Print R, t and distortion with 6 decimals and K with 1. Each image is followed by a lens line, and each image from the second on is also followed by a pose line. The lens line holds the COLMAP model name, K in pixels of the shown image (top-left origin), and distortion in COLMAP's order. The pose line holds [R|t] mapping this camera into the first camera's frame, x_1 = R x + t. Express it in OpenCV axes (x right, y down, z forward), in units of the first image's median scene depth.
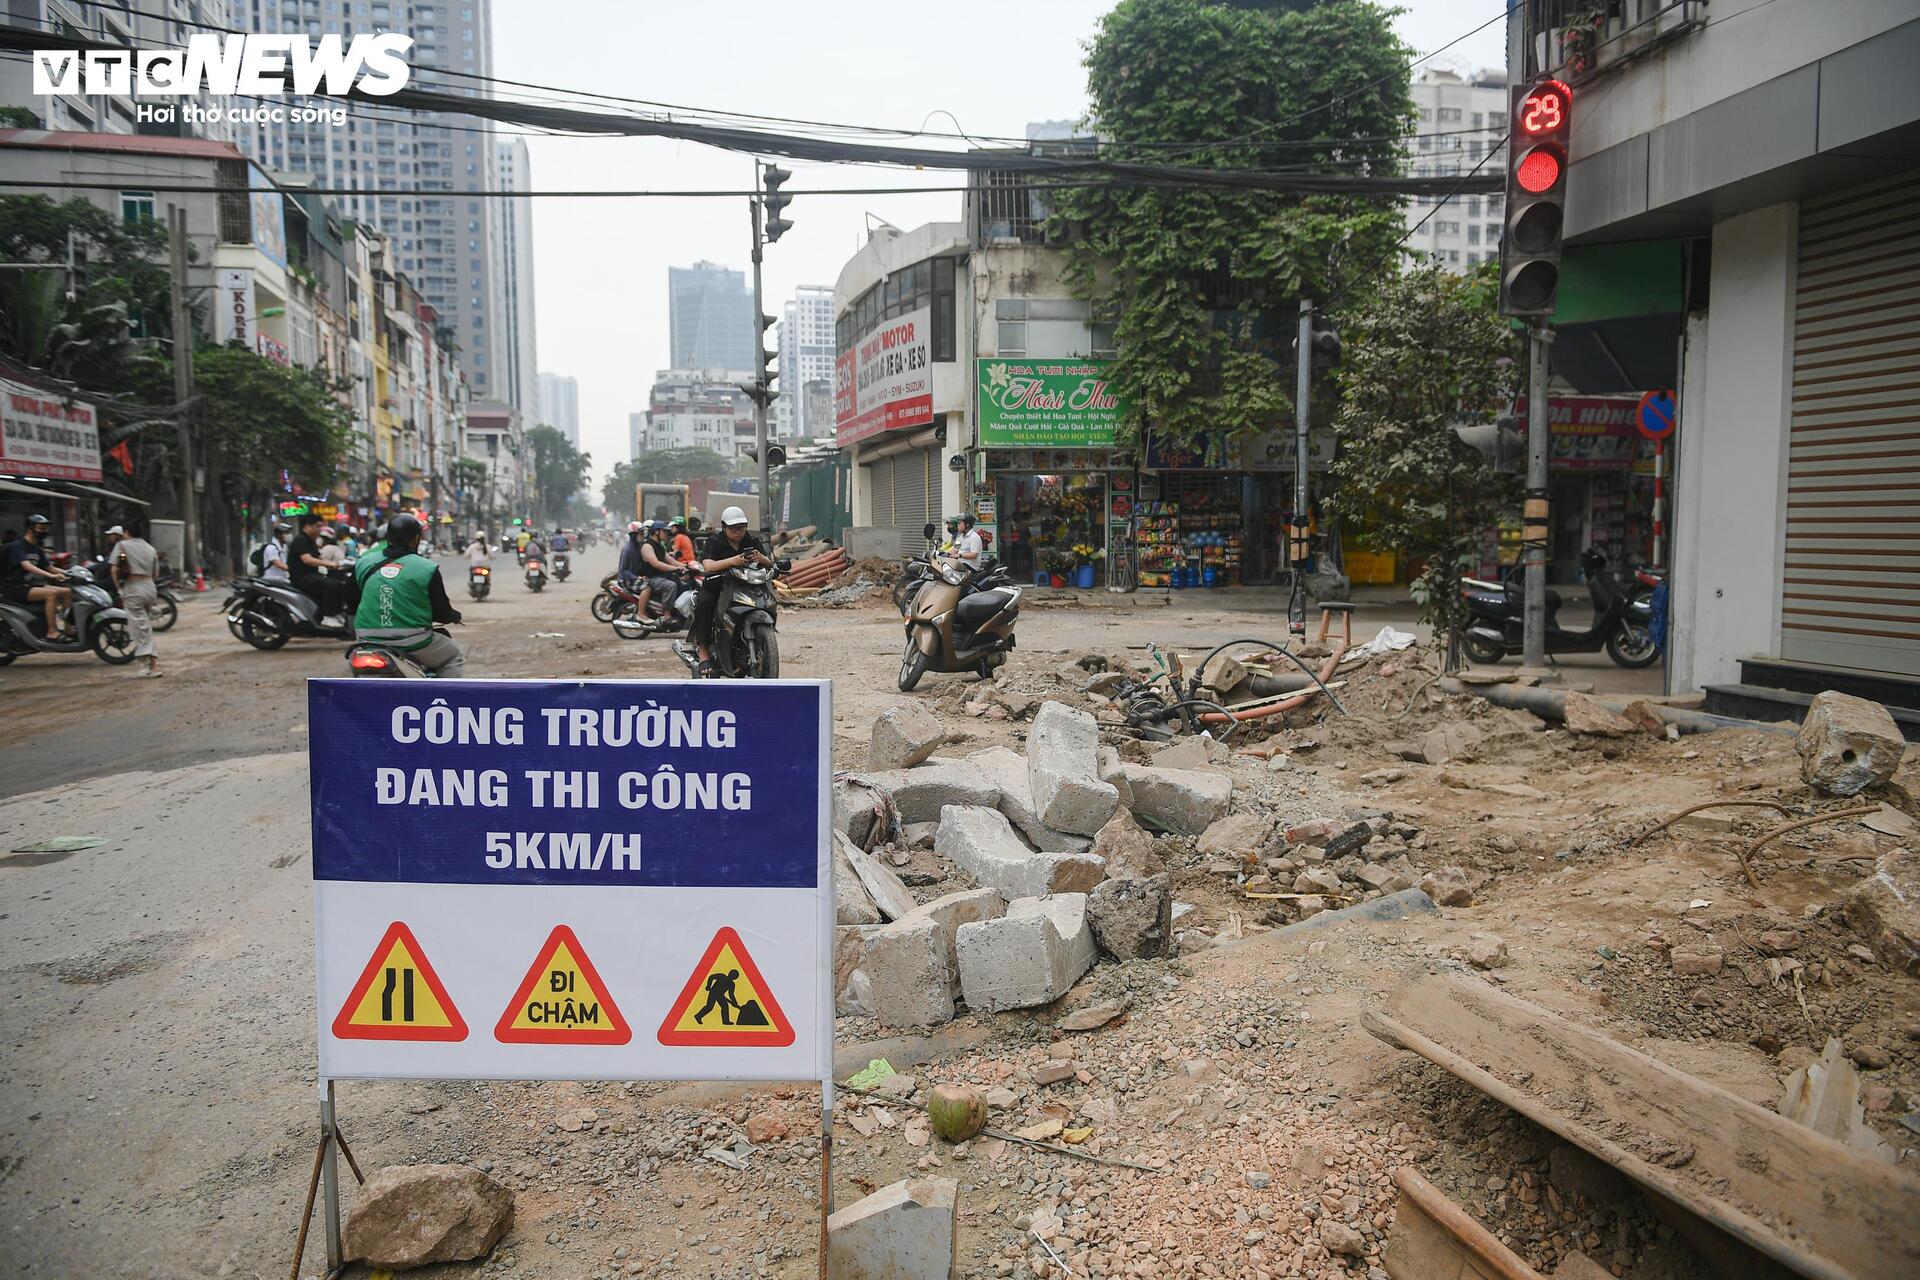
lens RADIAL K [[1297.9, 0, 956.3], [0, 1297.9, 642.5], [0, 0, 1]] dist [-0.004273, -0.005978]
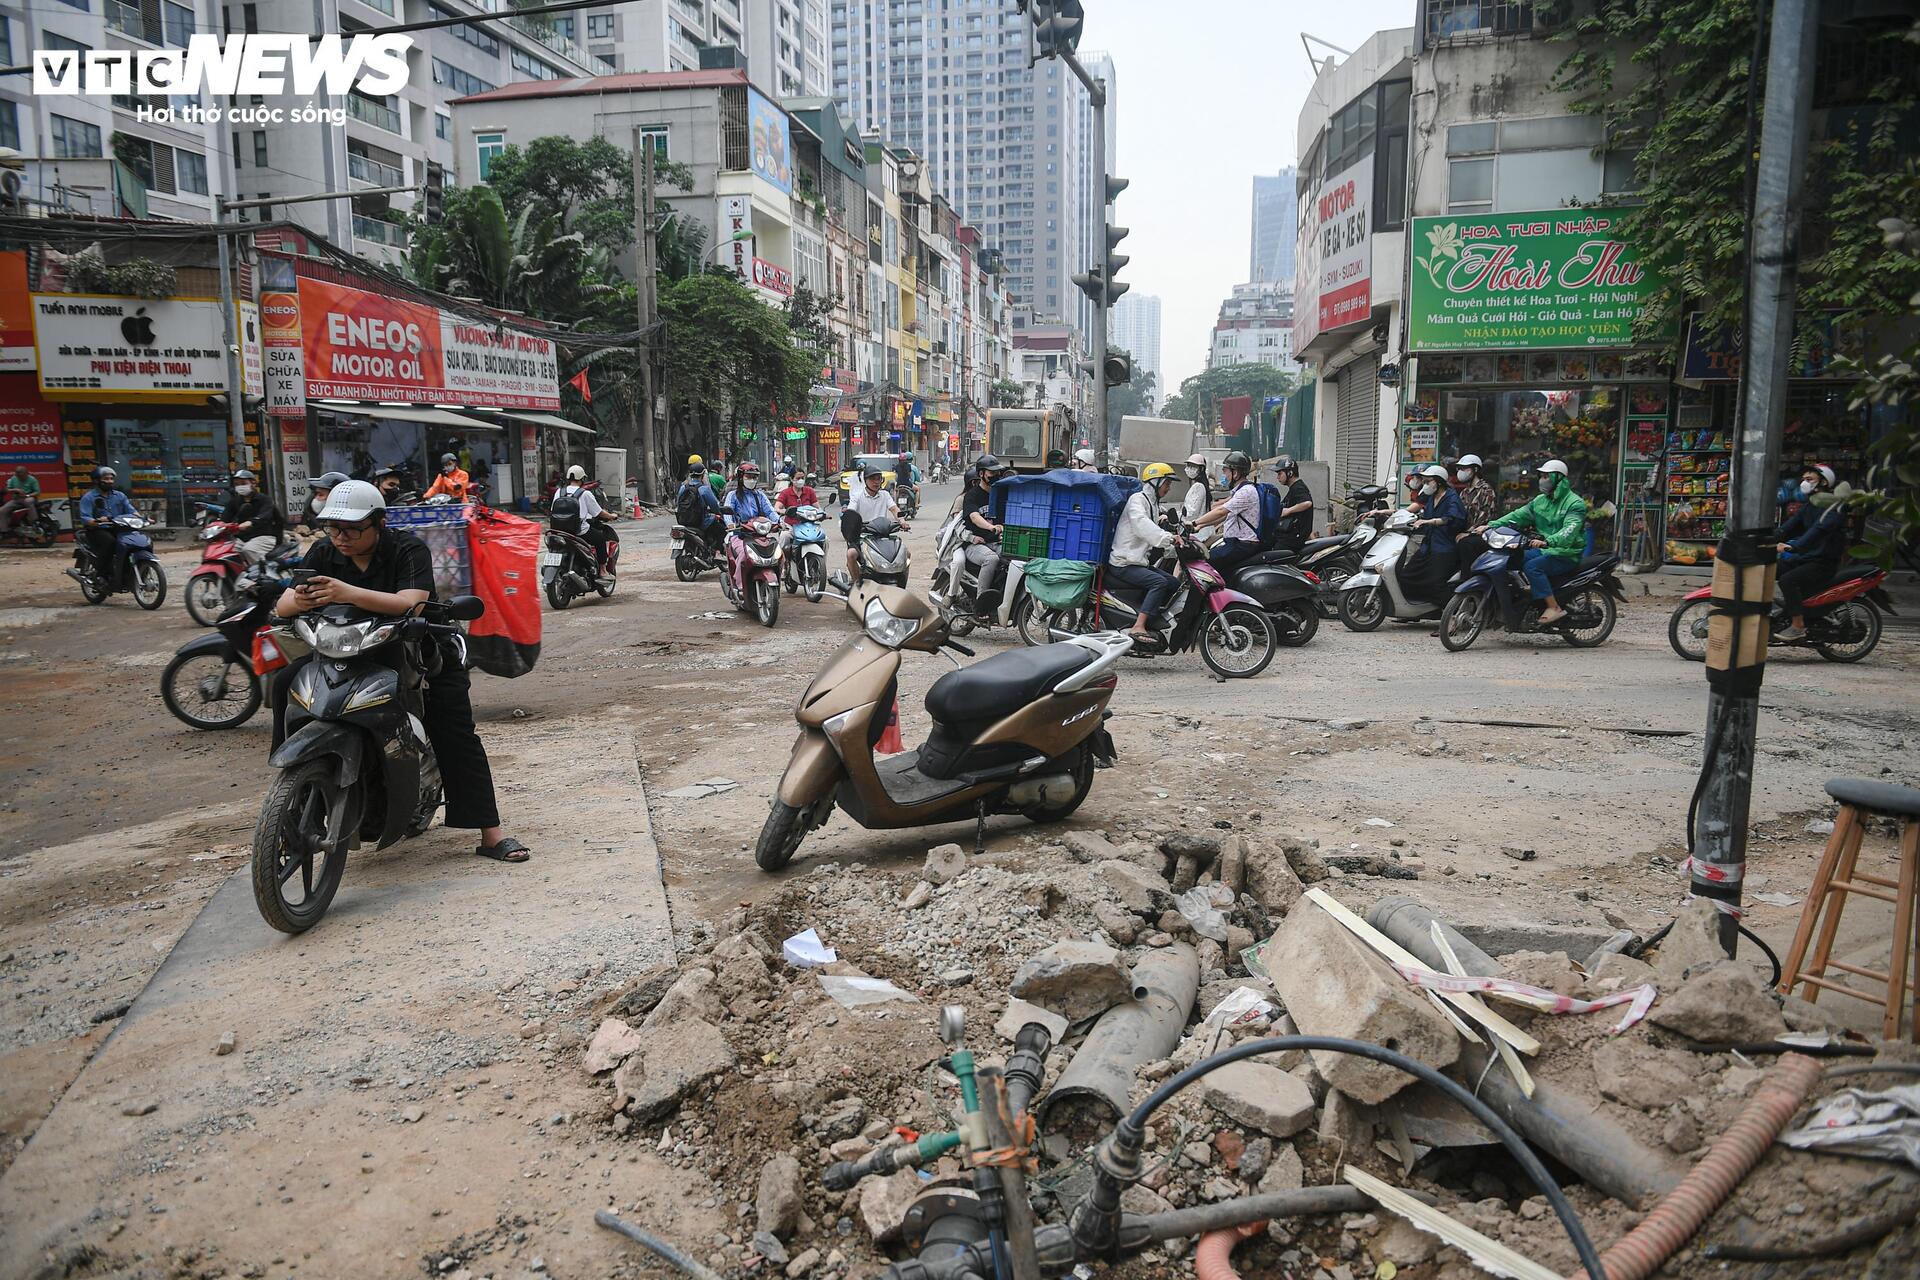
lens RADIAL K [[1297.9, 0, 958.4], [0, 1297.9, 638.4], [0, 0, 1]] dist [-0.004273, -0.005978]
pose [[0.906270, 0.064078, -0.417815, 0.082685], [-0.039498, 0.996956, 0.067225, -0.031065], [0.420851, -0.044421, 0.906042, 0.234739]]
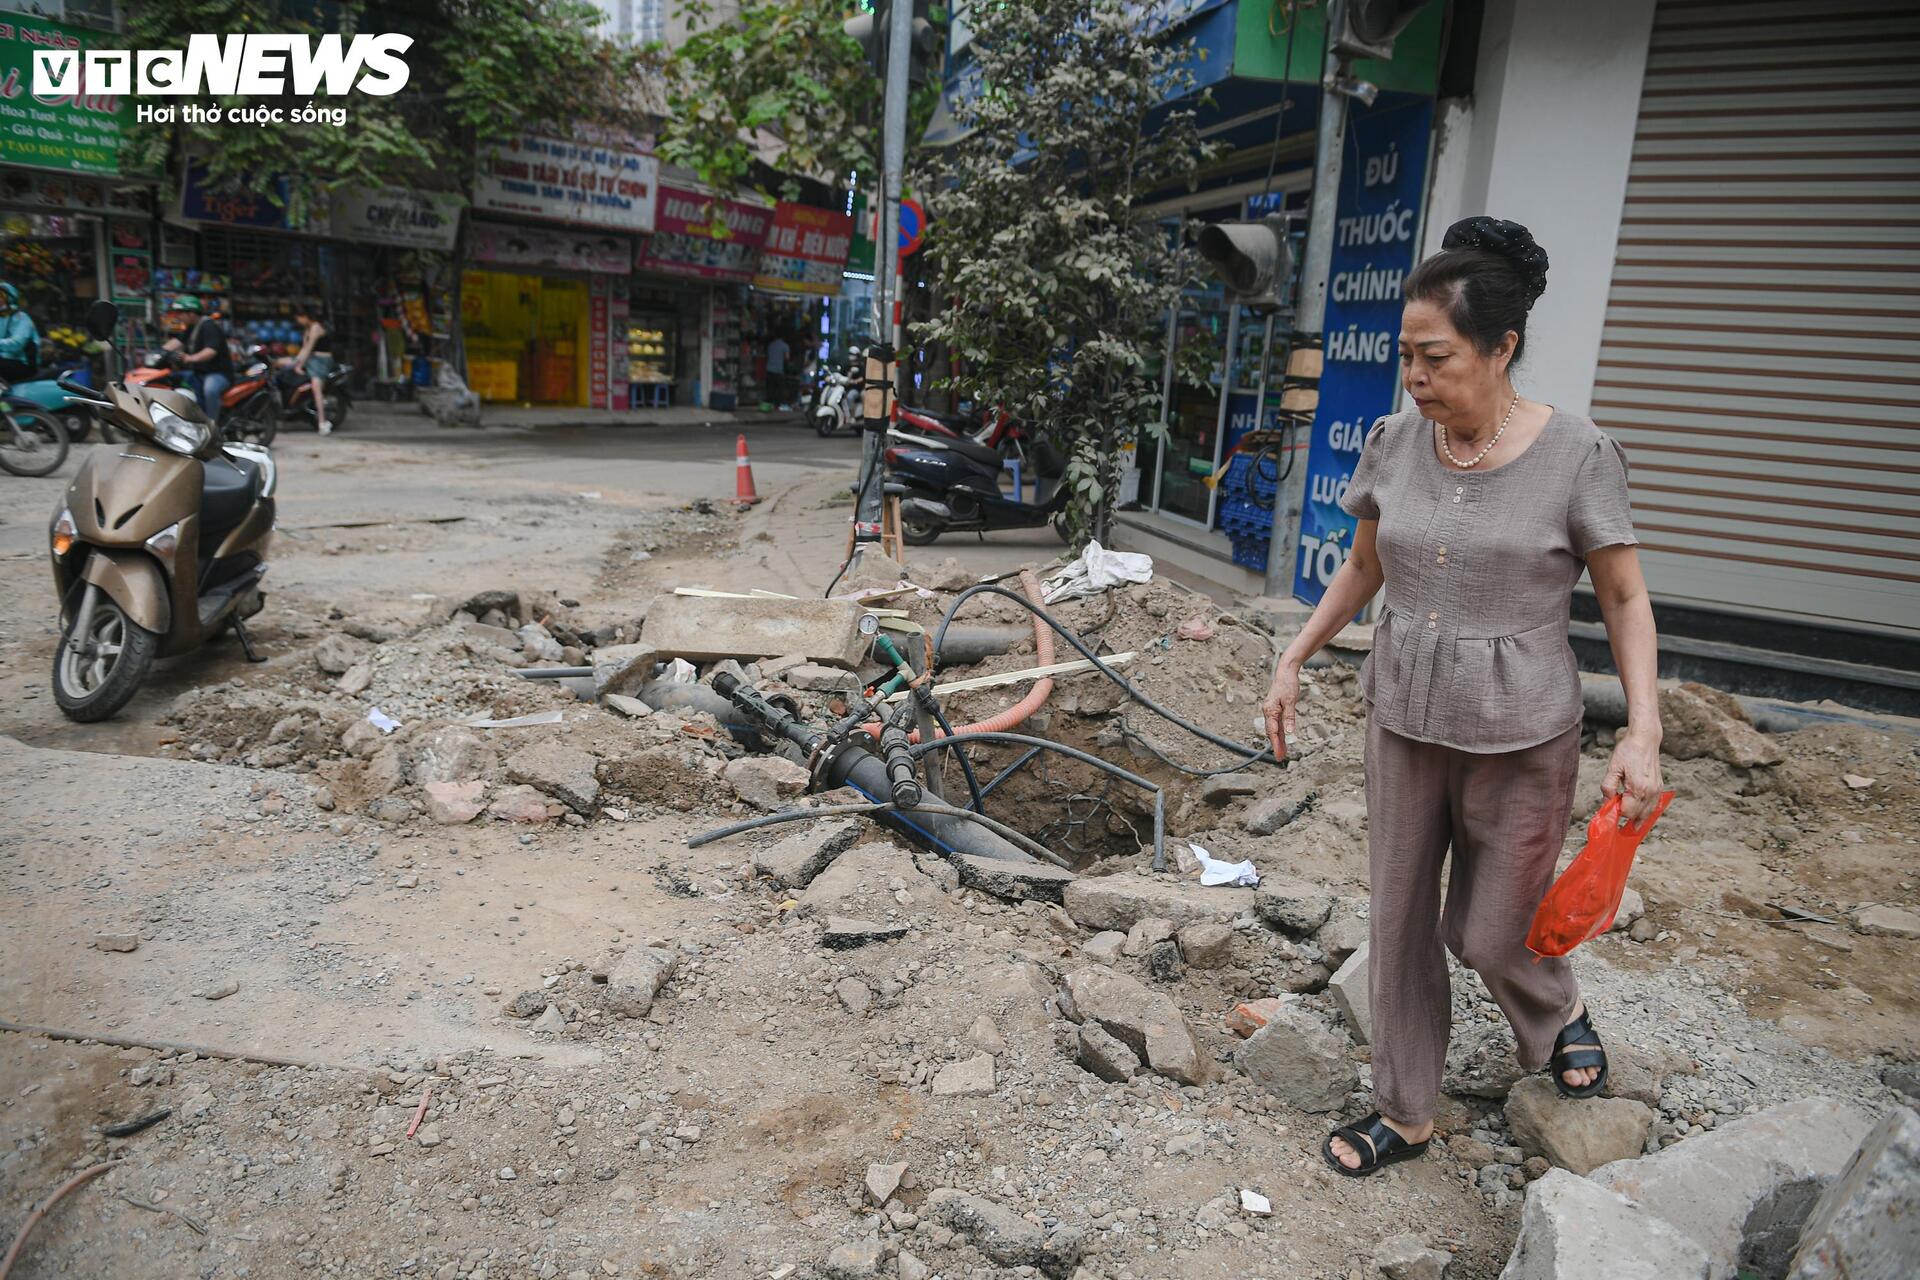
lens RADIAL K [[1297.9, 0, 969.4], [0, 1297.9, 634.0], [0, 0, 1]] dist [-0.004273, -0.005978]
pose [[0.699823, -0.100188, 0.707256, -0.050146], [-0.005294, 0.989360, 0.145389, -0.019238], [-0.714297, -0.105491, 0.691846, 0.201902]]
